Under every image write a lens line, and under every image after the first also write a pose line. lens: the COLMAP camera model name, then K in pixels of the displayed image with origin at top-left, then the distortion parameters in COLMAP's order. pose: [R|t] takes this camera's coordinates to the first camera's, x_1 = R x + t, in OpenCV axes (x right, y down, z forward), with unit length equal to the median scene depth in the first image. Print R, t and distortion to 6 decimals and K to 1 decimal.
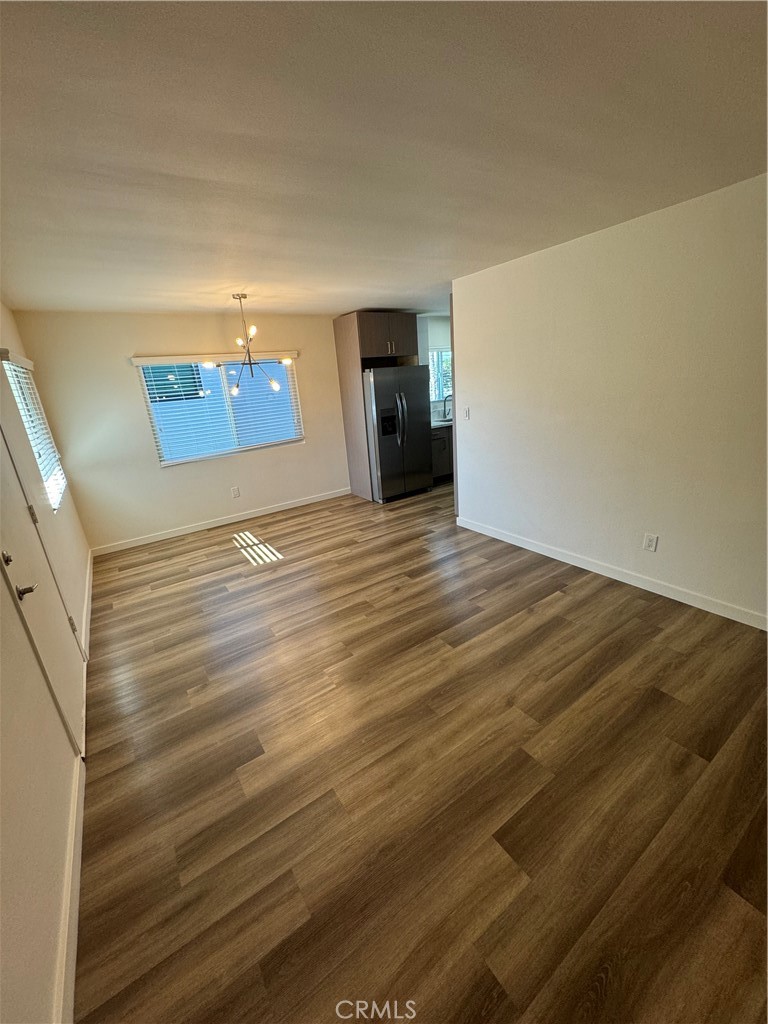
lens RADIAL K [[406.3, 0, 384.3], [0, 406.3, 510.4], [0, 0, 1]] dist [-0.002785, 0.000189]
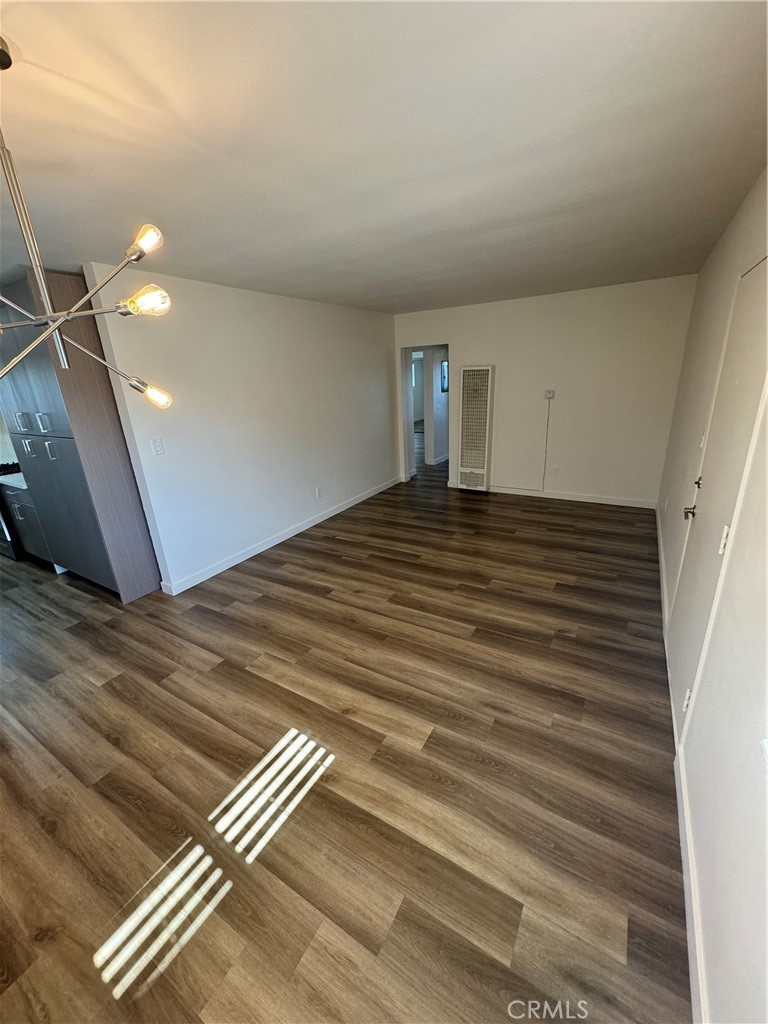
lens RADIAL K [[406.3, 0, 384.3], [0, 406.3, 510.4], [0, 0, 1]] dist [-0.002785, 0.000189]
pose [[-0.413994, -0.195648, 0.889005, -0.849545], [0.358709, 0.862539, 0.356868, -0.314687], [-0.836622, 0.466635, -0.286906, 1.138275]]
